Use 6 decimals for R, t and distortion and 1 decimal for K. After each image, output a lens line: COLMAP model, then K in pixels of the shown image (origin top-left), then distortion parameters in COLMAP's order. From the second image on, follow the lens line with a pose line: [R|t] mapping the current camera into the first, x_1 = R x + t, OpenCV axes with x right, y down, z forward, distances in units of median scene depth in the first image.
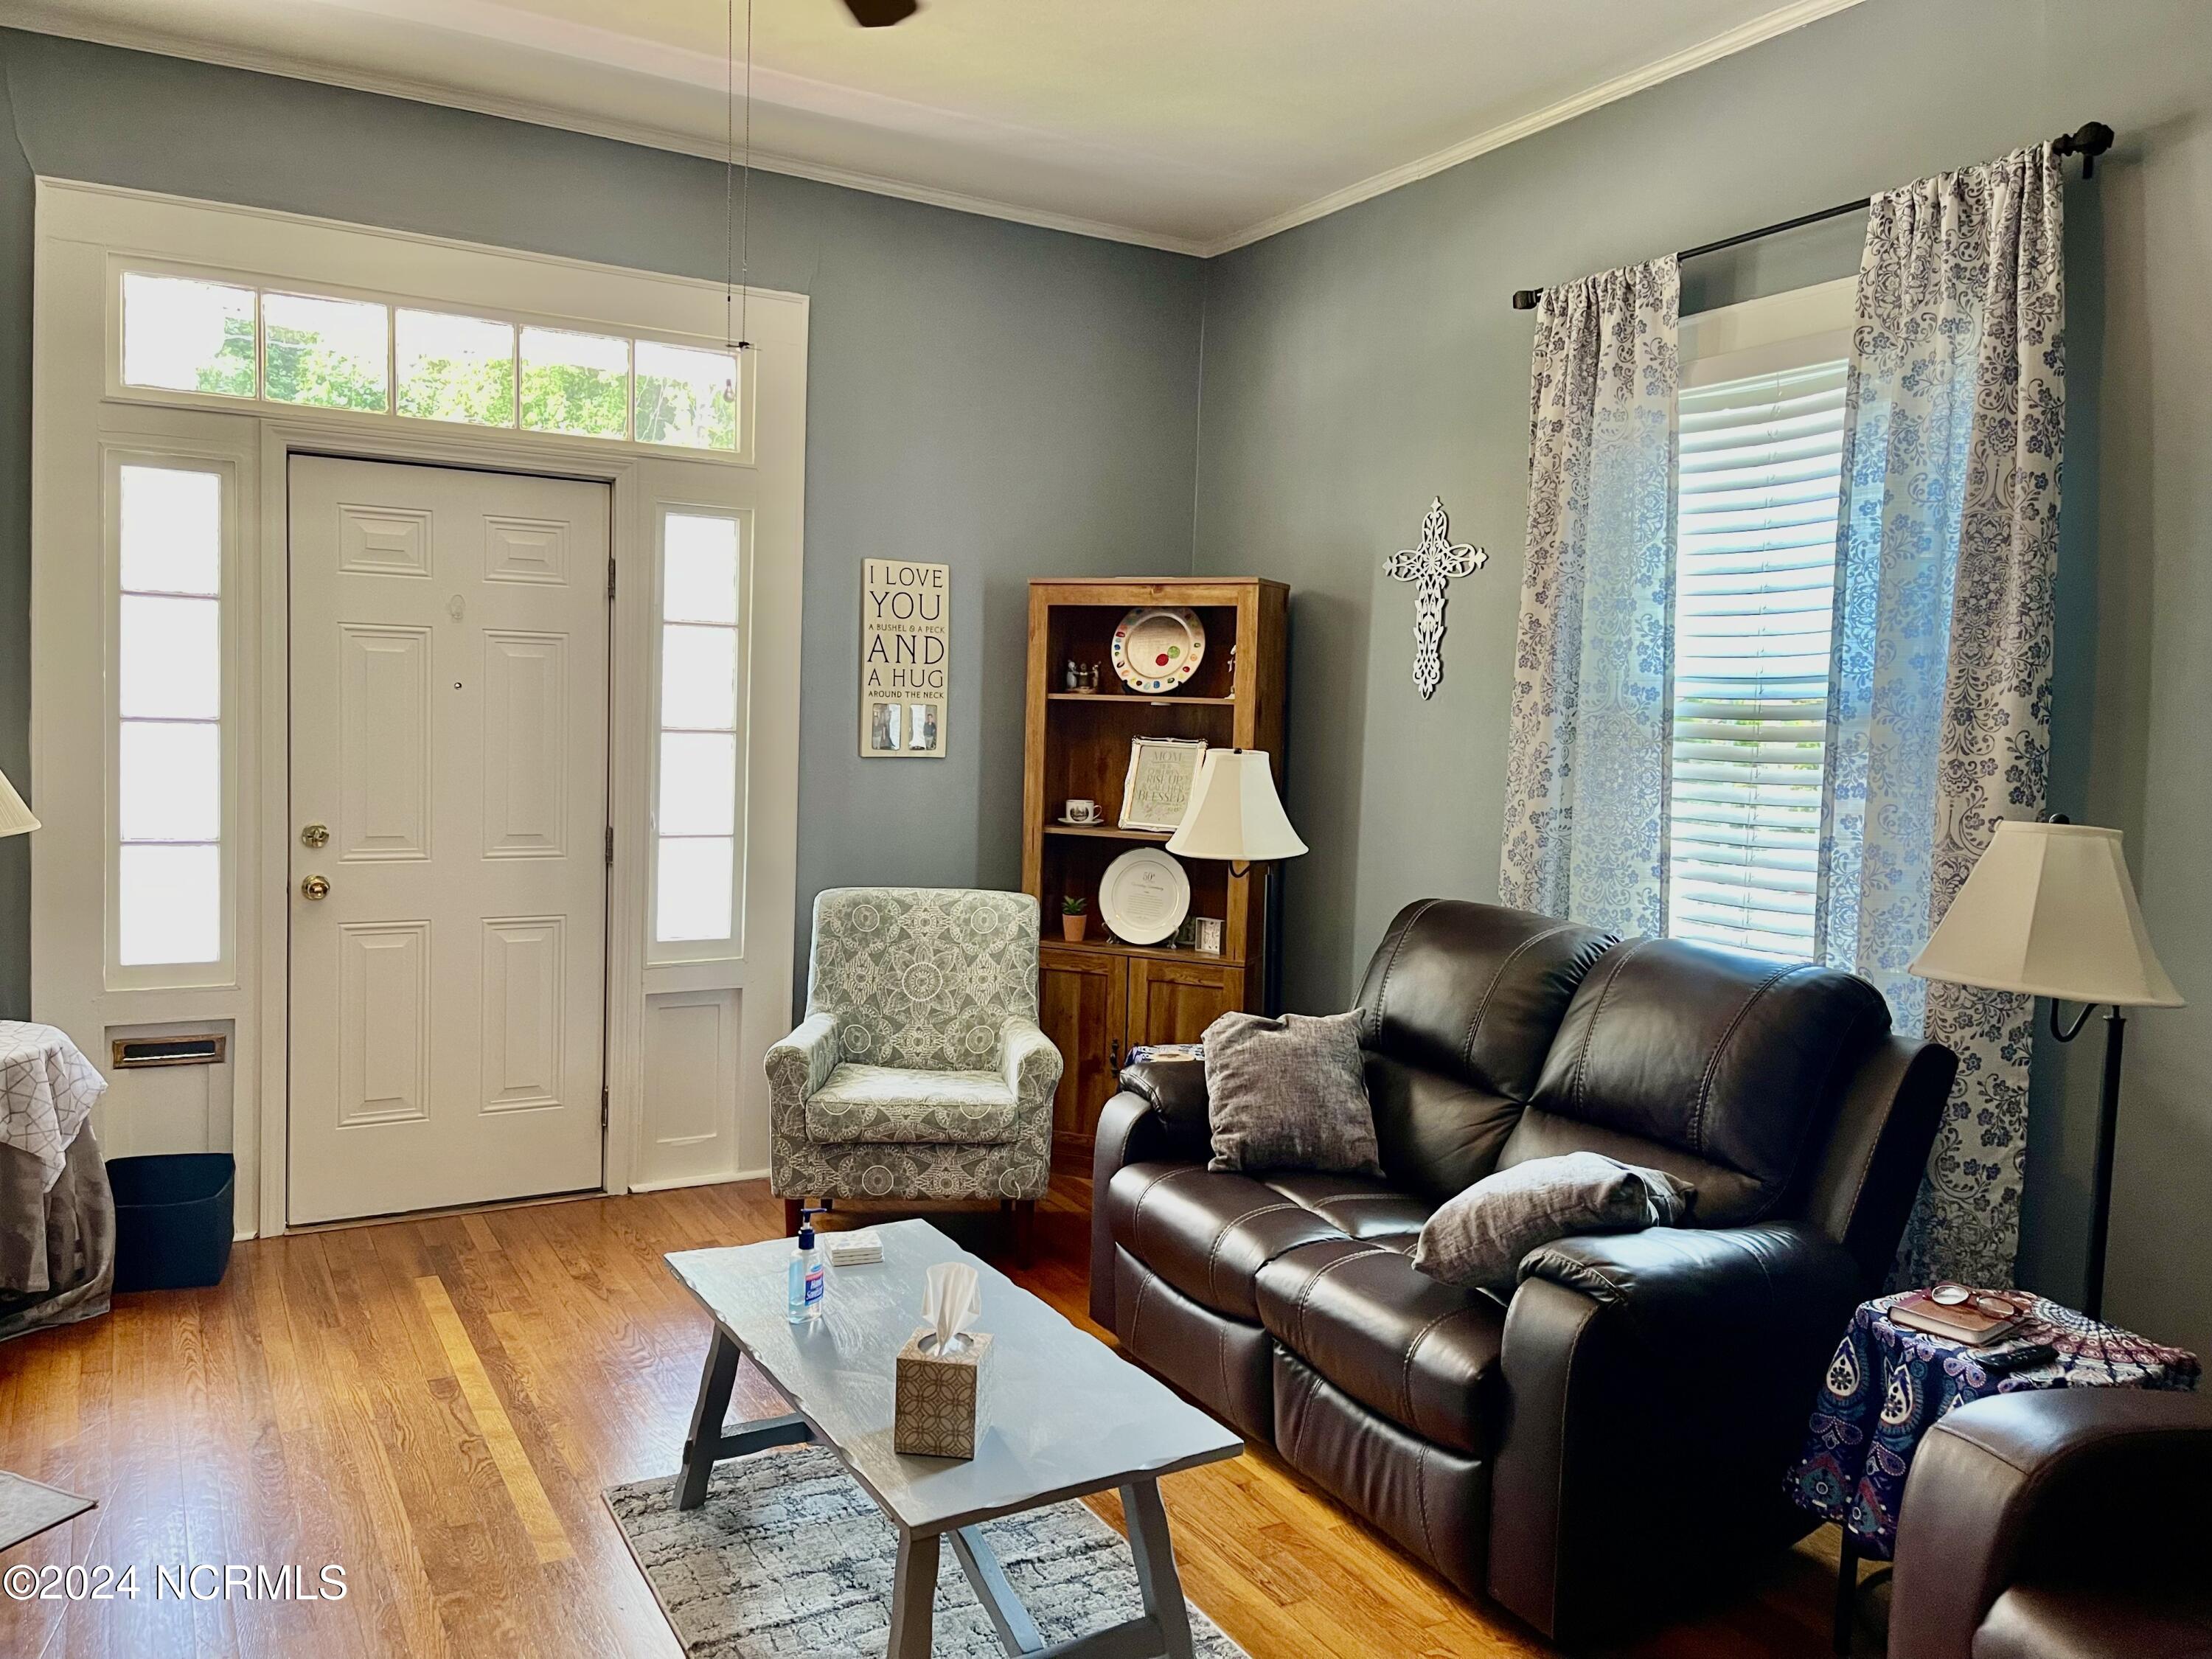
lens RADIAL K [[1661.9, 0, 1105.9], [0, 1661.9, 794.8], [0, 0, 1]] dist [0.071461, -0.105075]
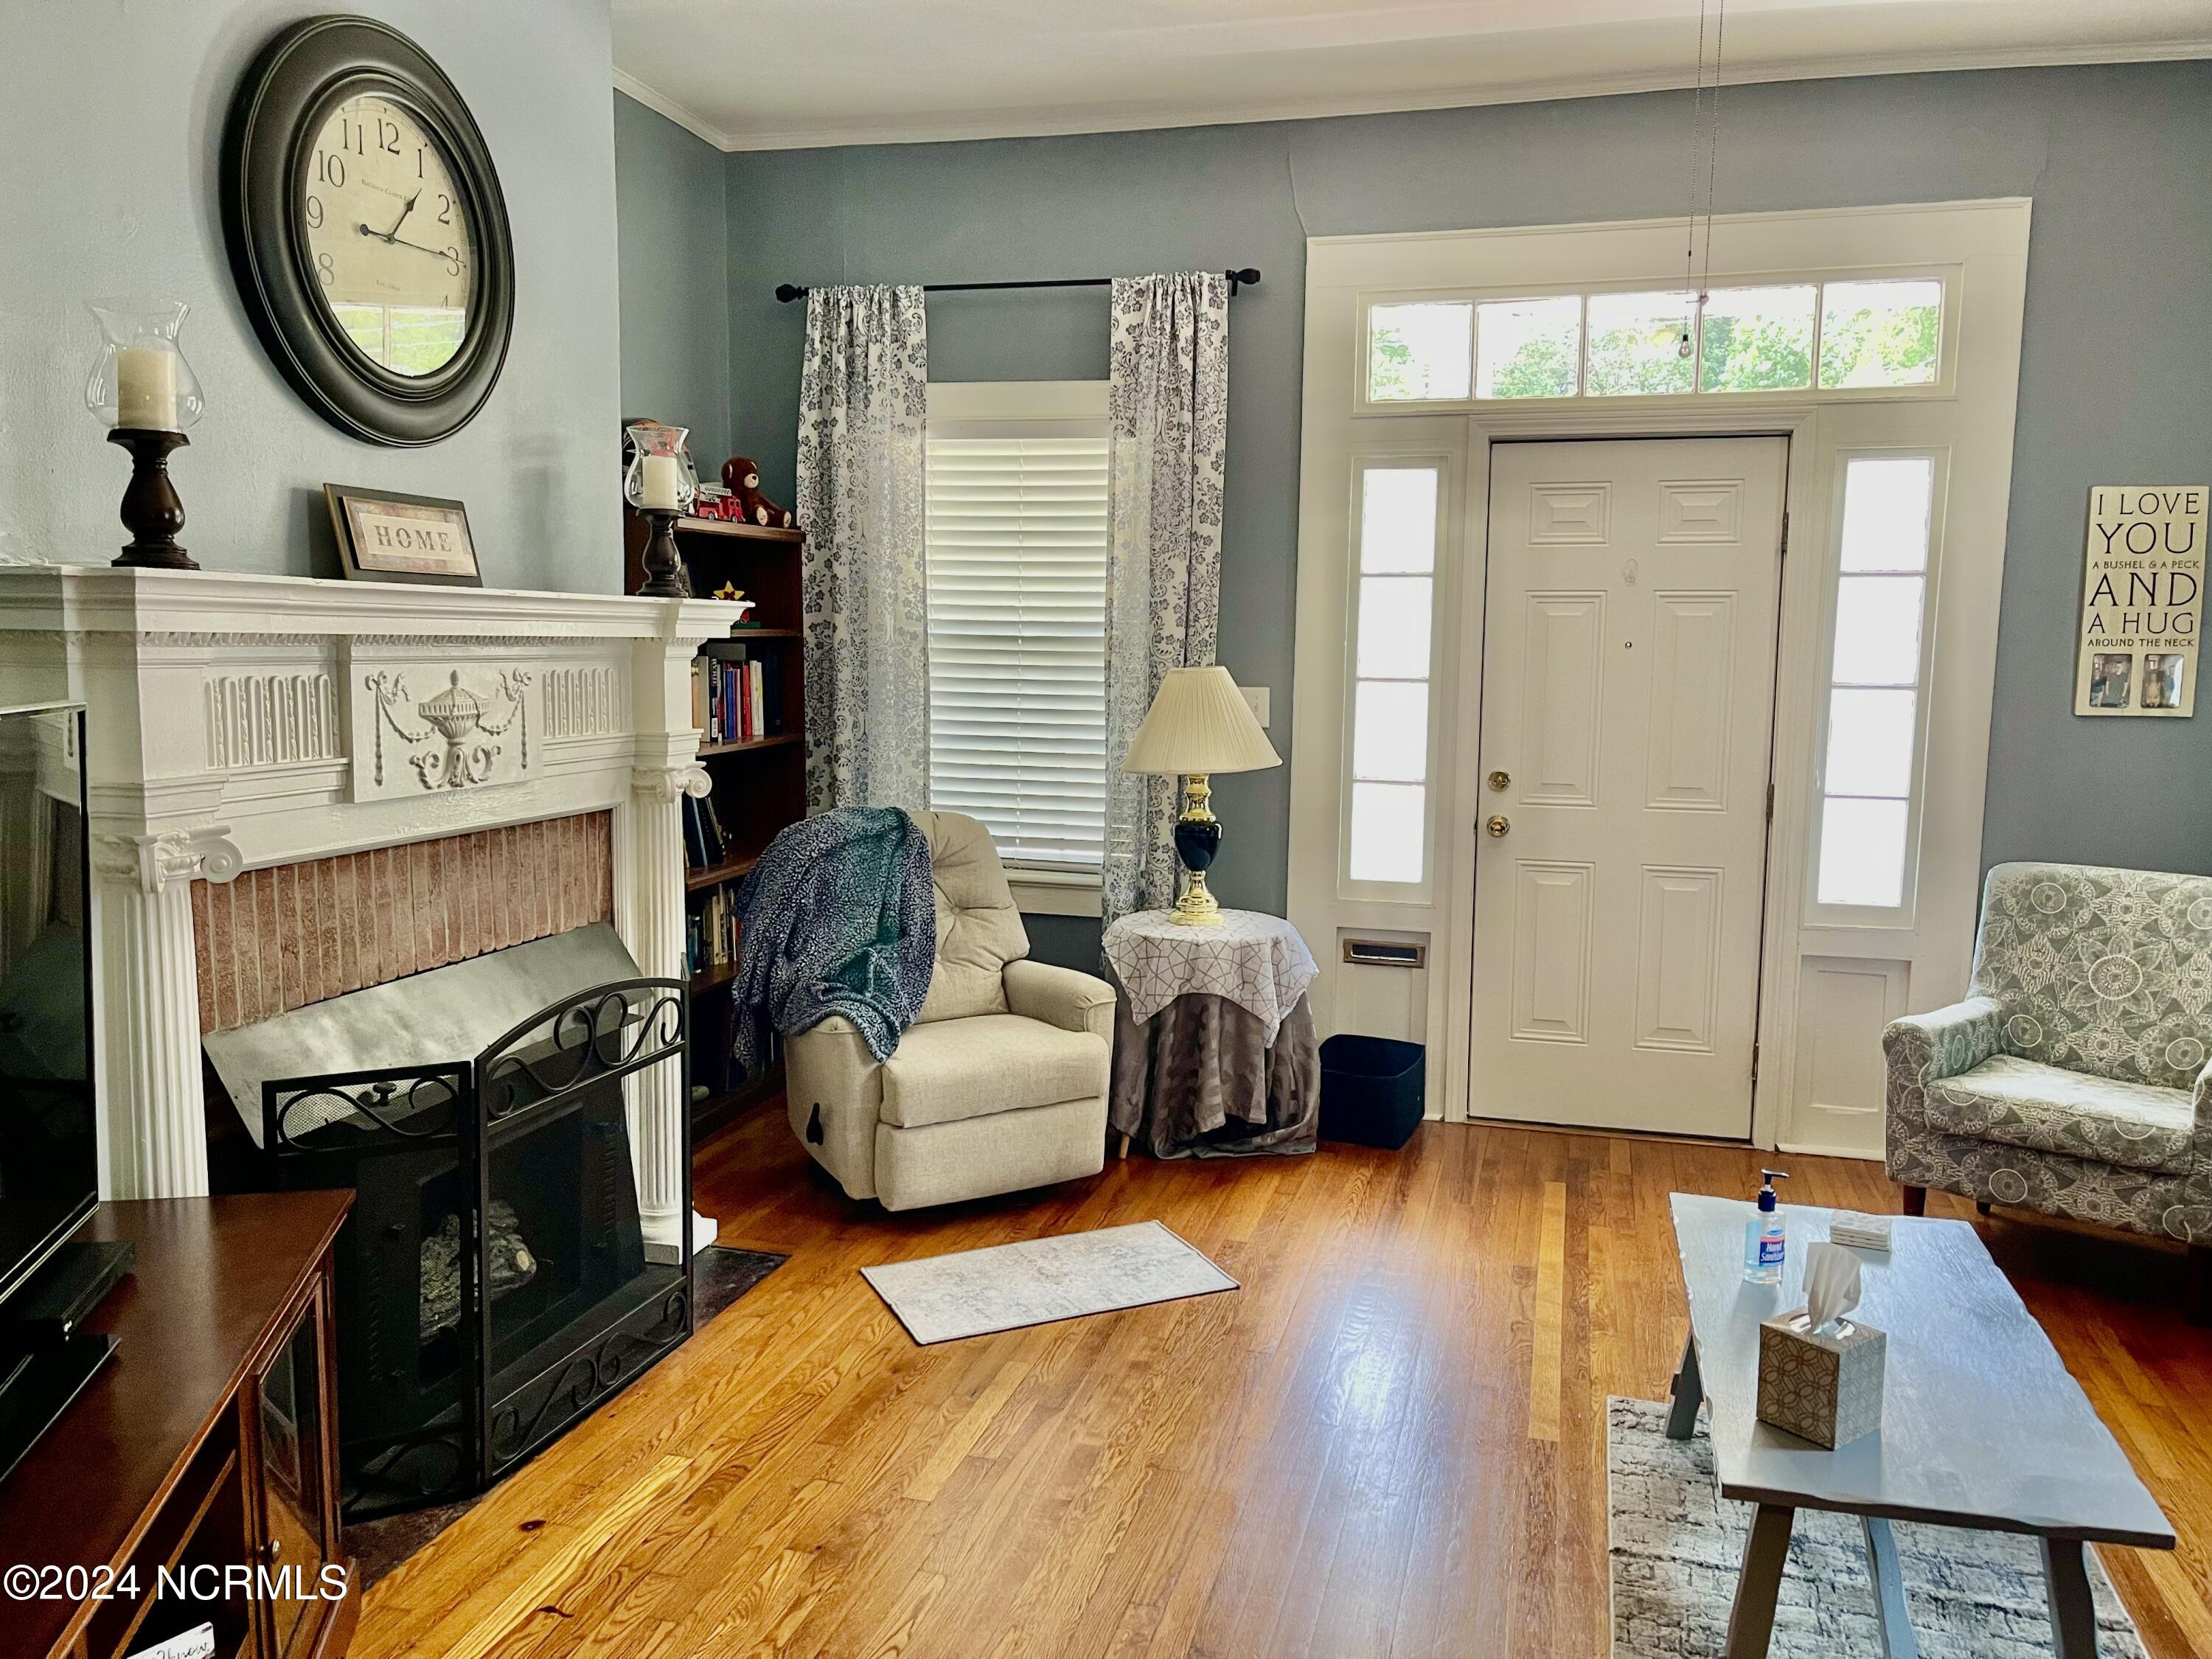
lens RADIAL K [[1652.8, 0, 1113.4], [0, 1652.8, 819.9], [0, 0, 1]] dist [0.054179, -0.068545]
pose [[0.698974, 0.054320, -0.713081, 0.153432], [-0.027070, 0.998406, 0.049521, 0.002473], [0.714634, -0.015311, 0.699331, 0.028361]]
